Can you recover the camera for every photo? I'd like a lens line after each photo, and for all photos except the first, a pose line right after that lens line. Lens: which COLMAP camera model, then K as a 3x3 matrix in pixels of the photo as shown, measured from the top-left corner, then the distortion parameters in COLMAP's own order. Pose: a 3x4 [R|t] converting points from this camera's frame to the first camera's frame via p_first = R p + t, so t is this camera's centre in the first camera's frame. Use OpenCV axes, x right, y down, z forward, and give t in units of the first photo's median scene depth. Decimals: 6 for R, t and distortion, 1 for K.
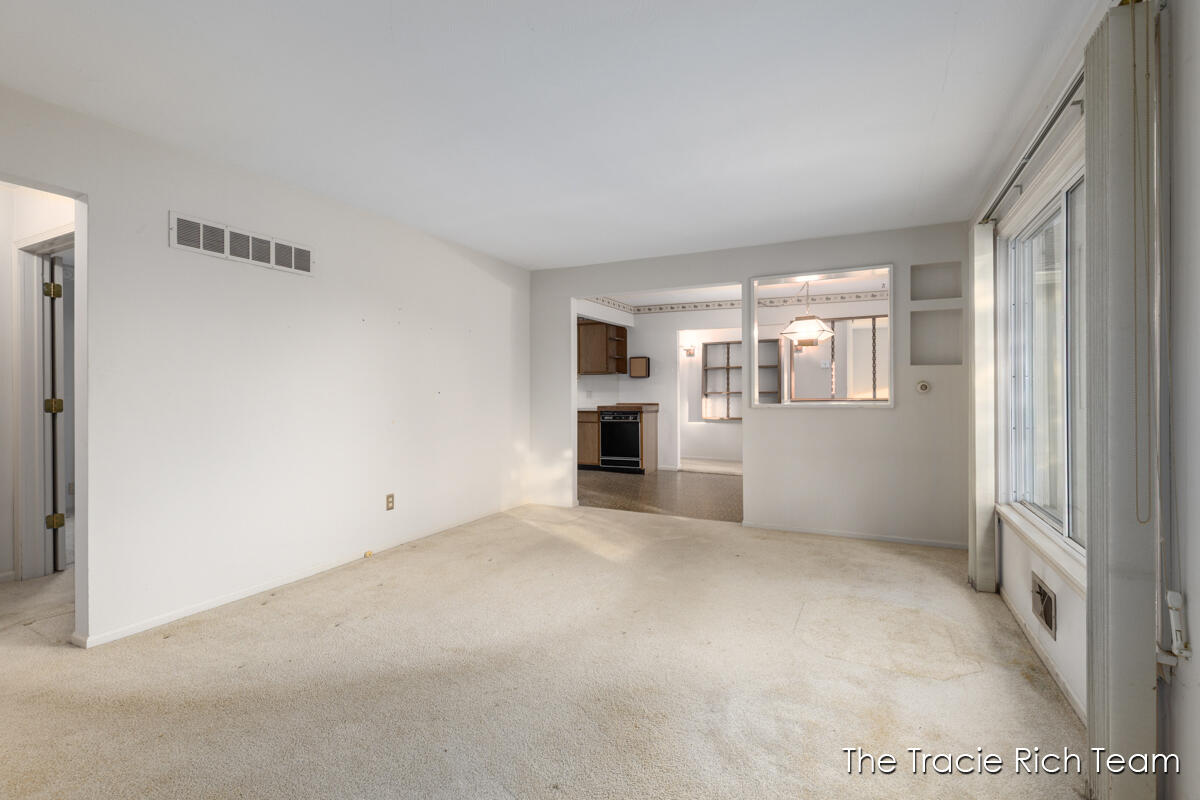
lens RADIAL K [[546.9, 0, 601.6], [0, 546.9, 389.0], [0, 0, 1]] dist [0.000839, 0.000307]
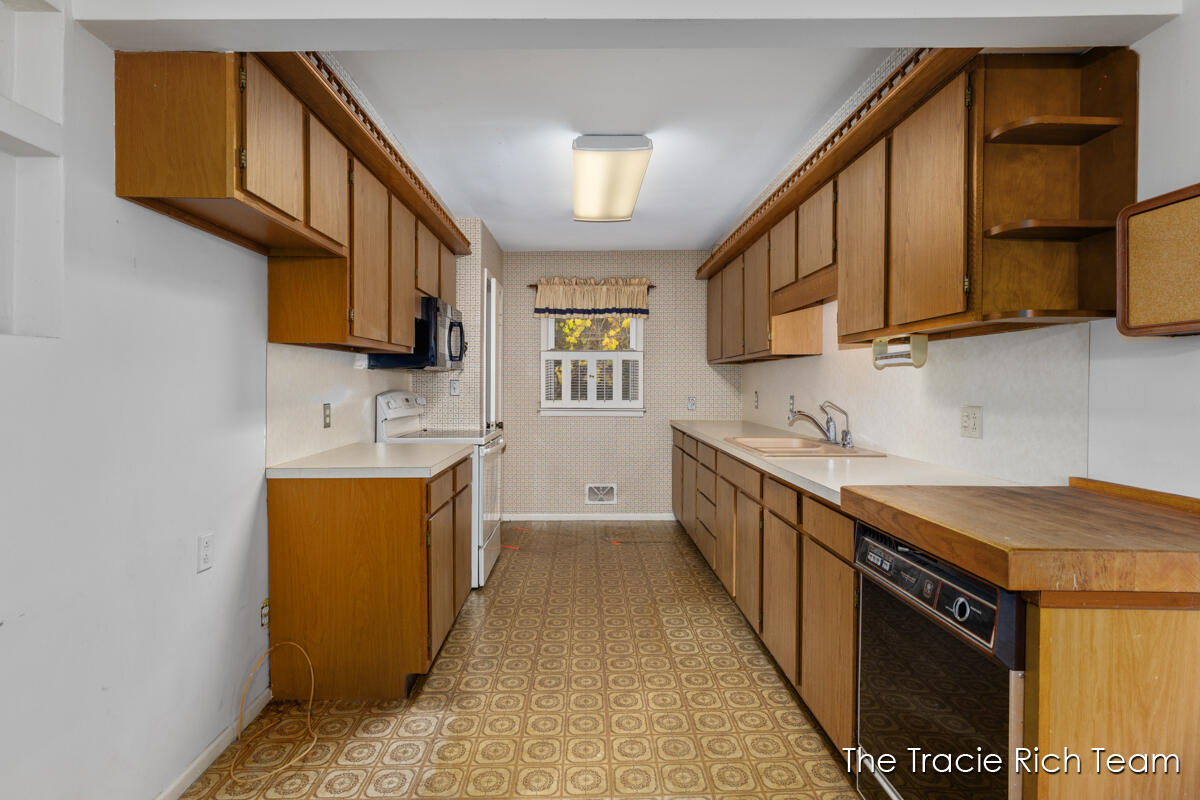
lens RADIAL K [[597.6, 0, 579.1], [0, 597.6, 396.2], [0, 0, 1]] dist [0.003410, 0.000165]
pose [[0.434442, 0.020174, -0.900474, 0.140392], [-0.005558, 0.999790, 0.019717, -0.005485], [0.900682, -0.003561, 0.434463, 0.777561]]
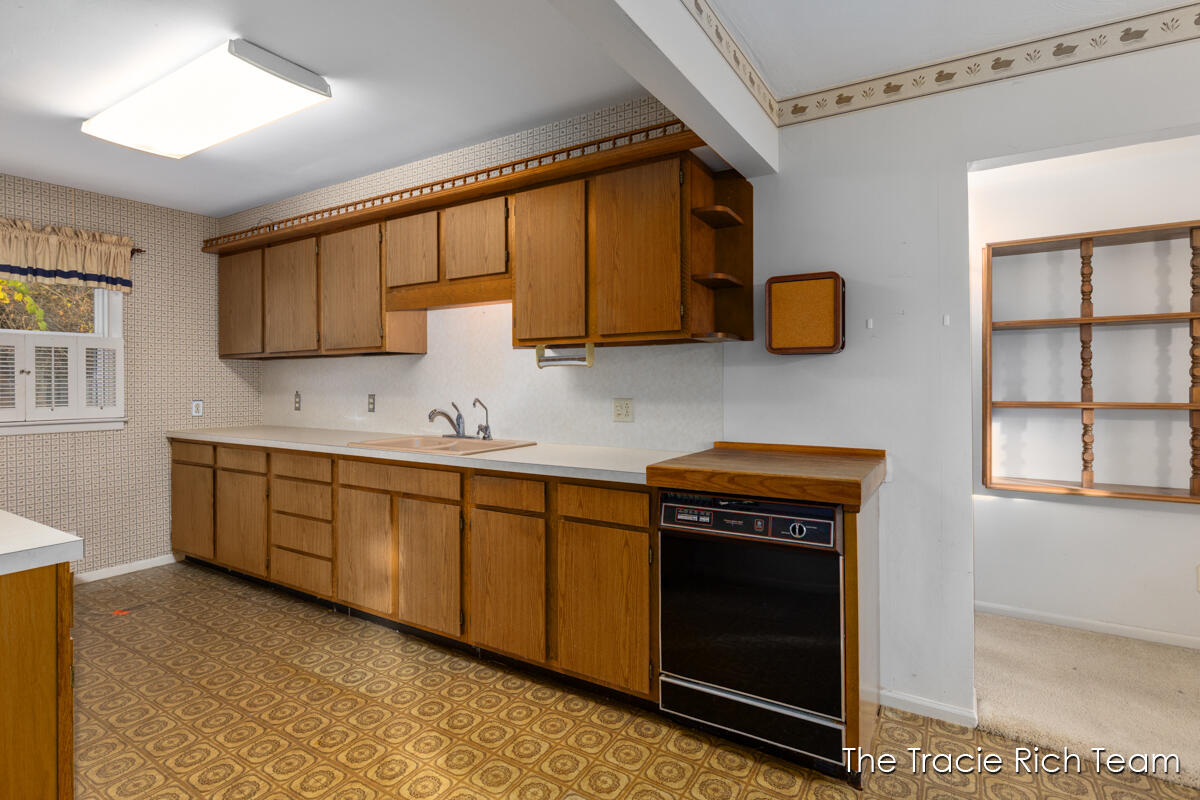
lens RADIAL K [[592.4, 0, 598.2], [0, 592.4, 385.1], [0, 0, 1]] dist [0.001915, 0.000328]
pose [[0.994445, -0.000070, -0.105262, -0.001345], [0.000081, 1.000000, 0.000094, -0.004808], [0.105262, -0.000102, 0.994445, 0.698280]]
